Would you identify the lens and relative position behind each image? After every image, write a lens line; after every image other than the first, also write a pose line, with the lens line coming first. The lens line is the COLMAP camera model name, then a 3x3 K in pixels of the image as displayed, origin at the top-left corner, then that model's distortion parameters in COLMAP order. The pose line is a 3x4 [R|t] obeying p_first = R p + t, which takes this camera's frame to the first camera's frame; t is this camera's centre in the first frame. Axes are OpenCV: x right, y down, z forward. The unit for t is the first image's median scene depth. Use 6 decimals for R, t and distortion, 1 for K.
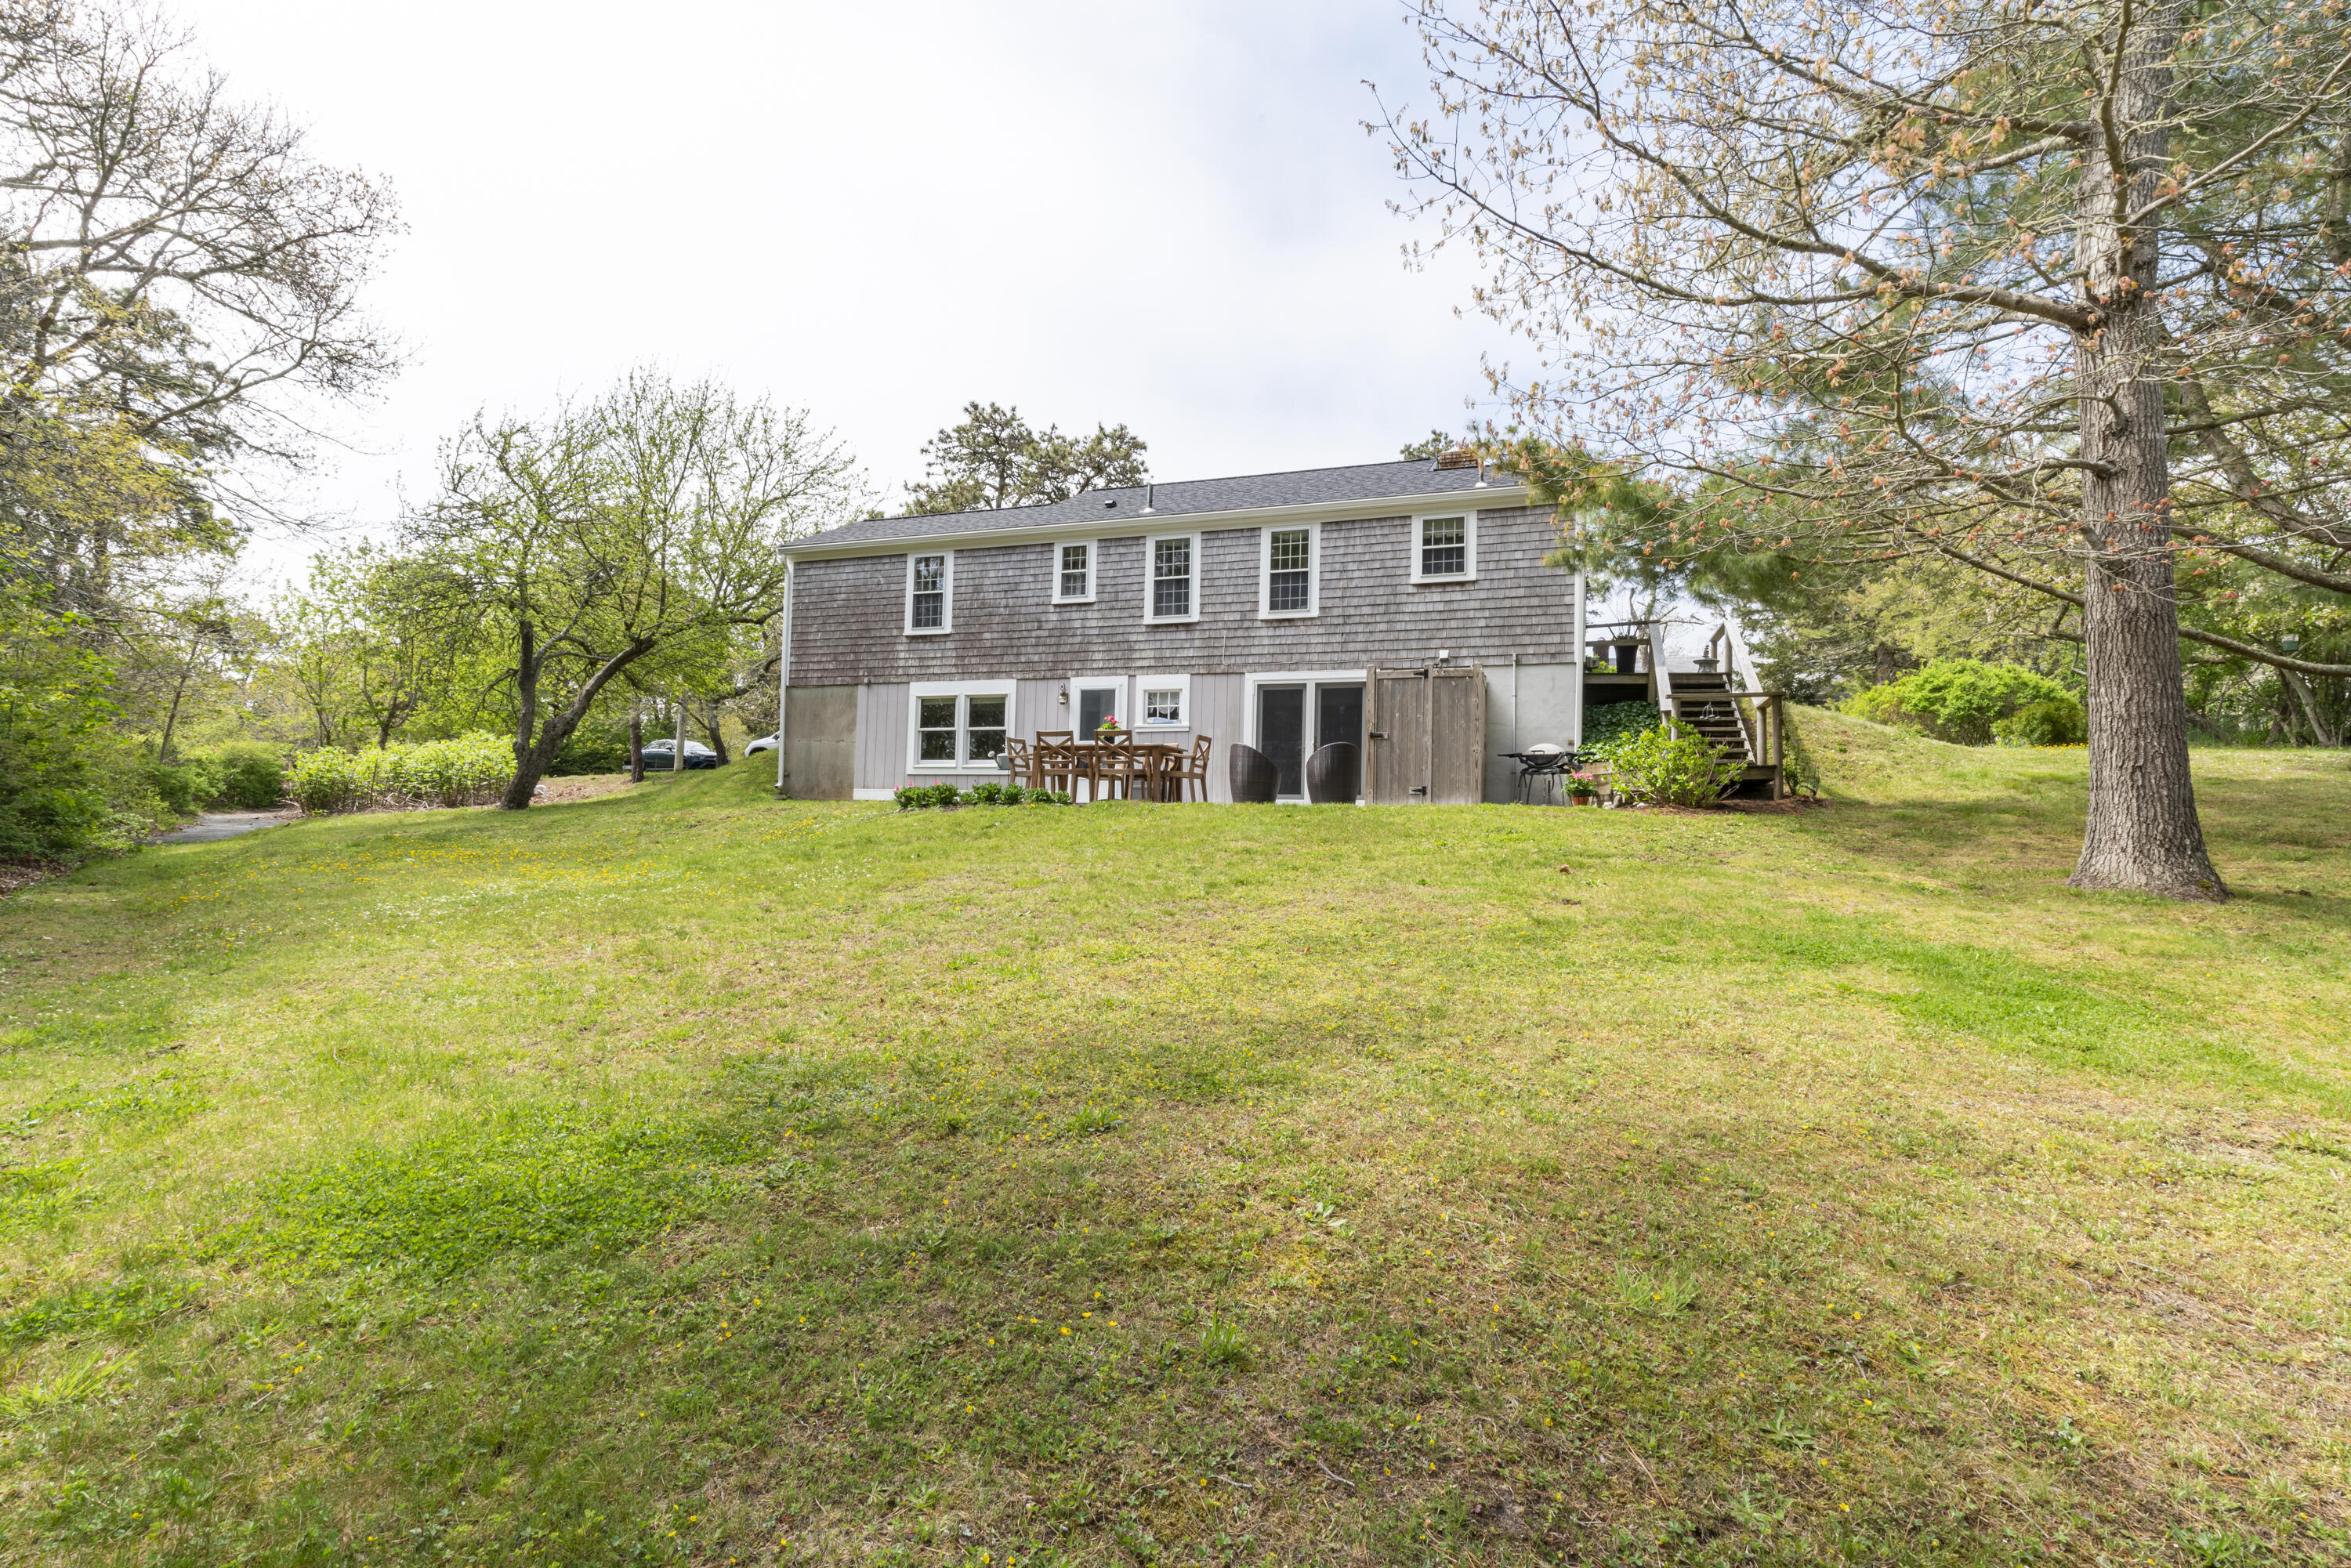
lens RADIAL K [[1052.7, 0, 1178.0], [0, 1052.7, 793.9], [0, 0, 1]] dist [0.000096, 0.000427]
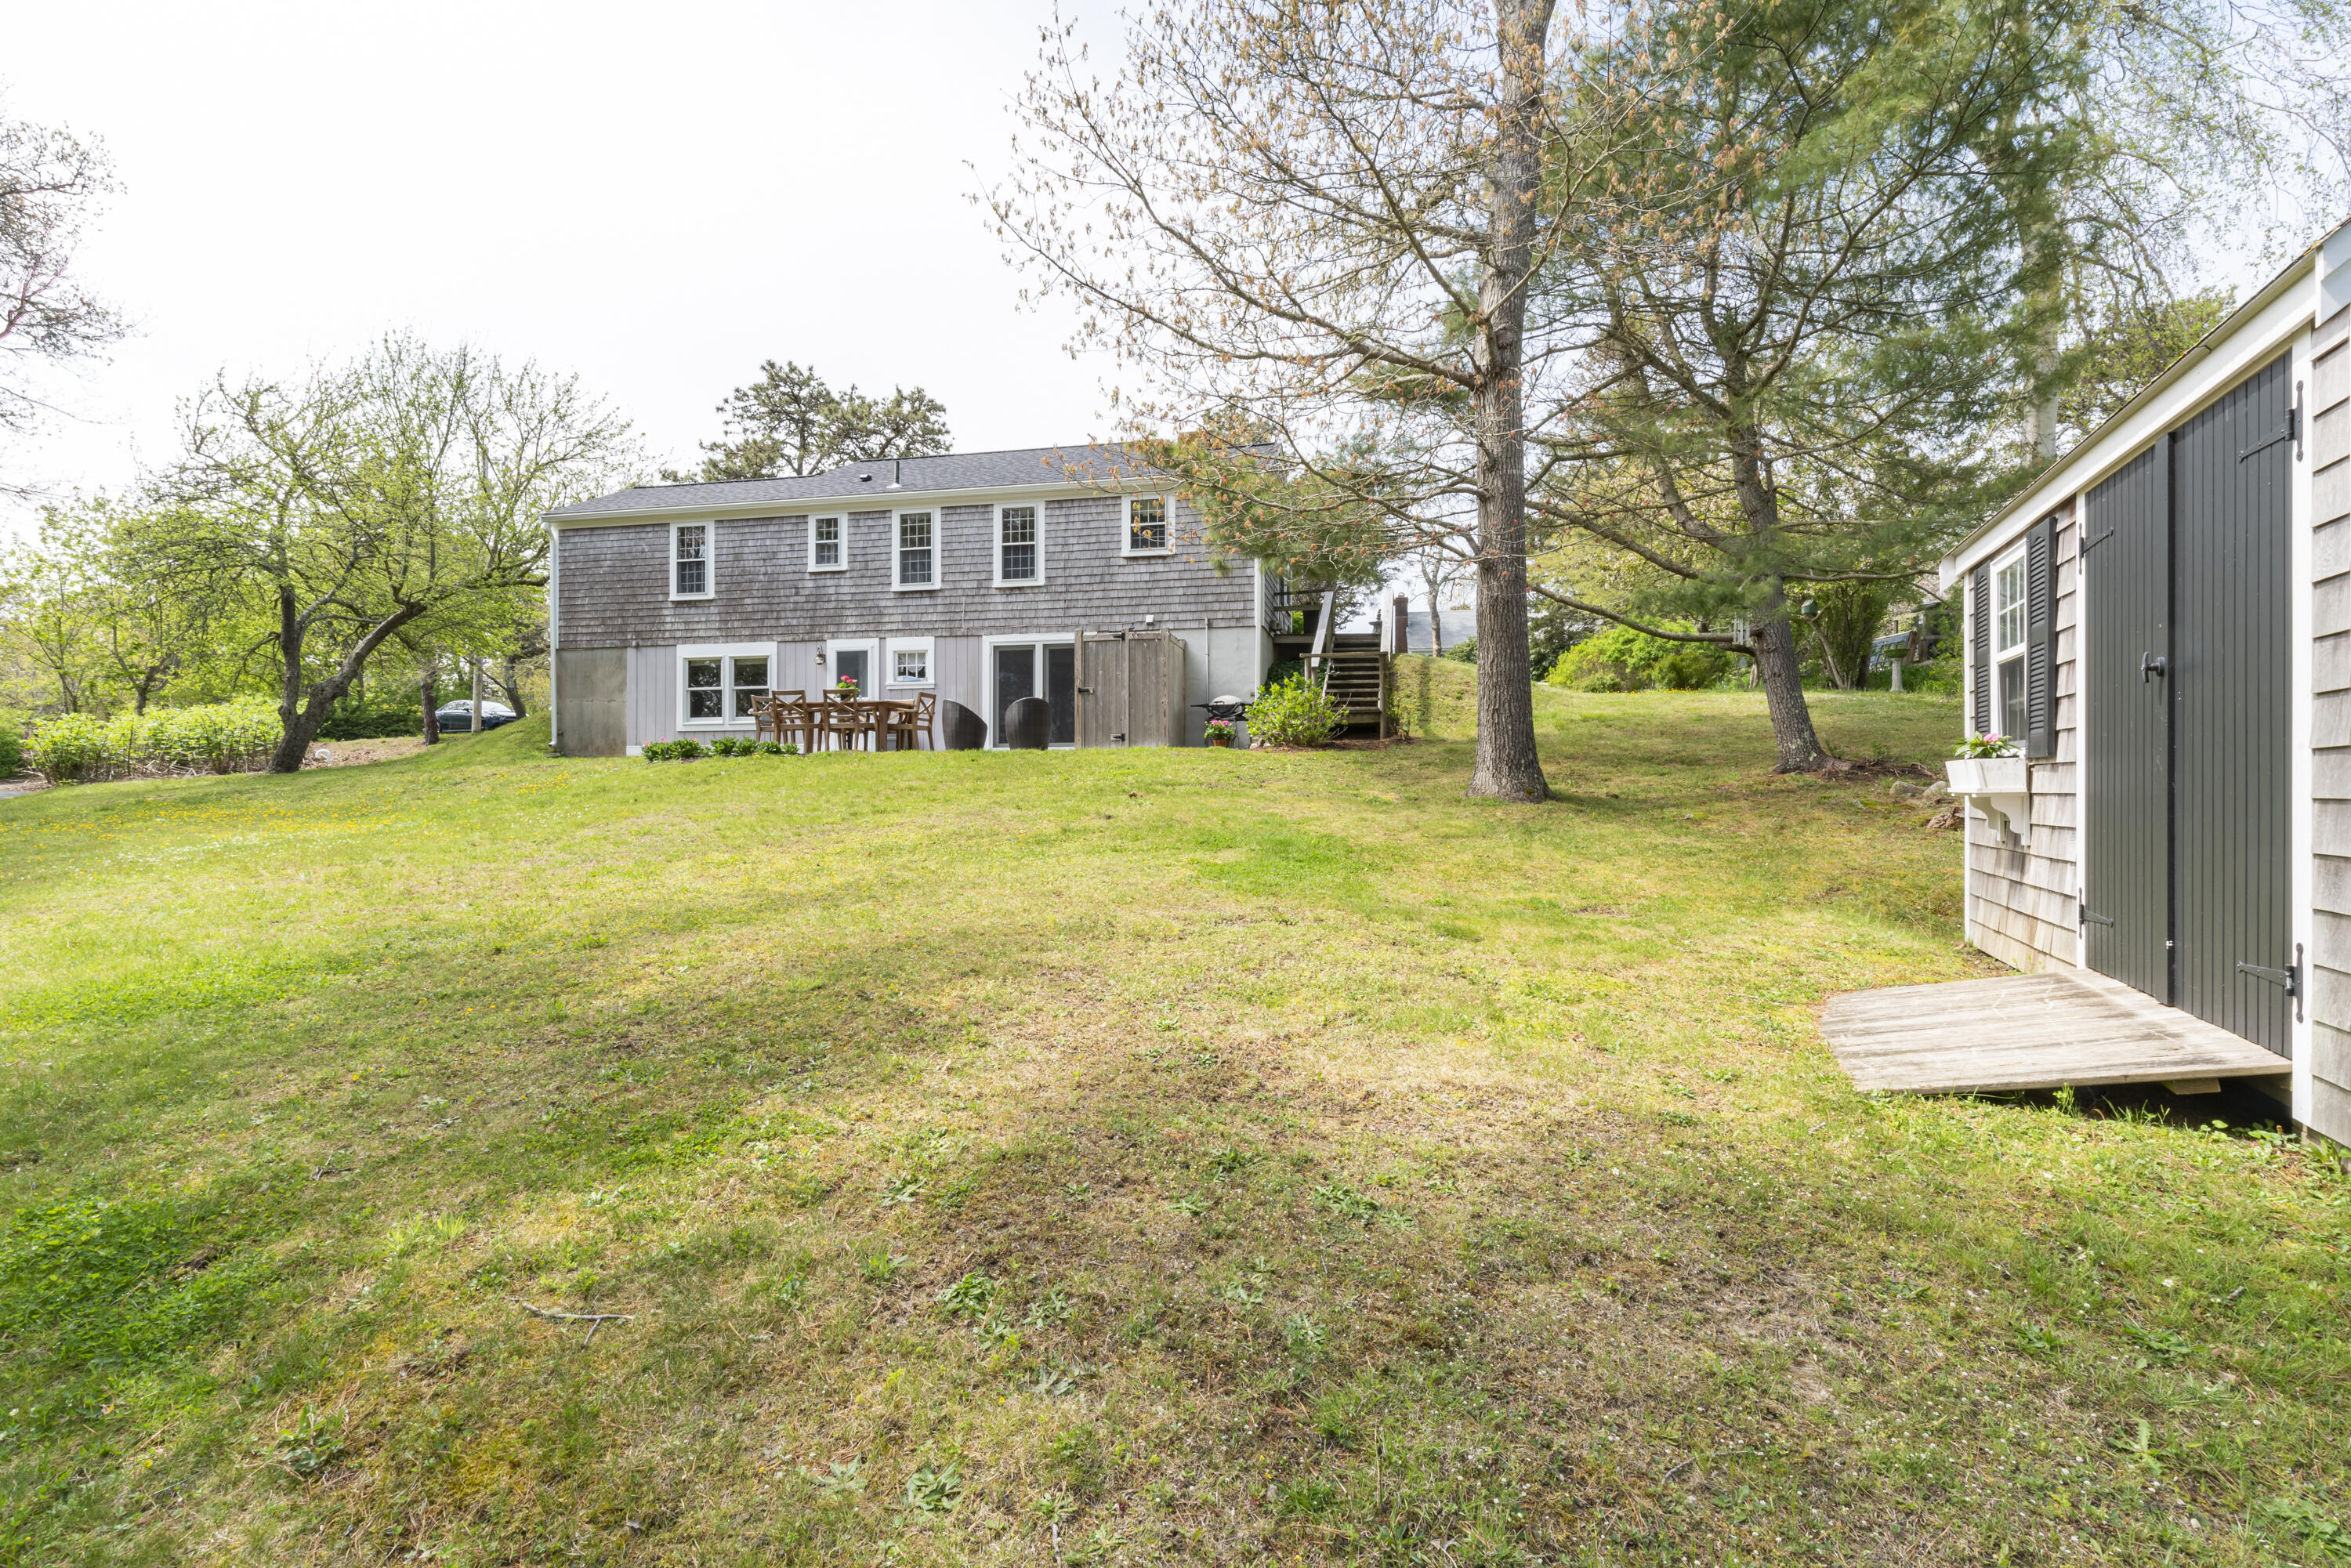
lens RADIAL K [[1052.7, 0, 1178.0], [0, 1052.7, 792.1], [0, 0, 1]] dist [0.000096, 0.000427]
pose [[0.991979, -0.024467, 0.124015, 0.120672], [0.018997, 0.998802, 0.045101, 0.005055], [-0.124970, -0.042384, 0.991255, -0.136930]]
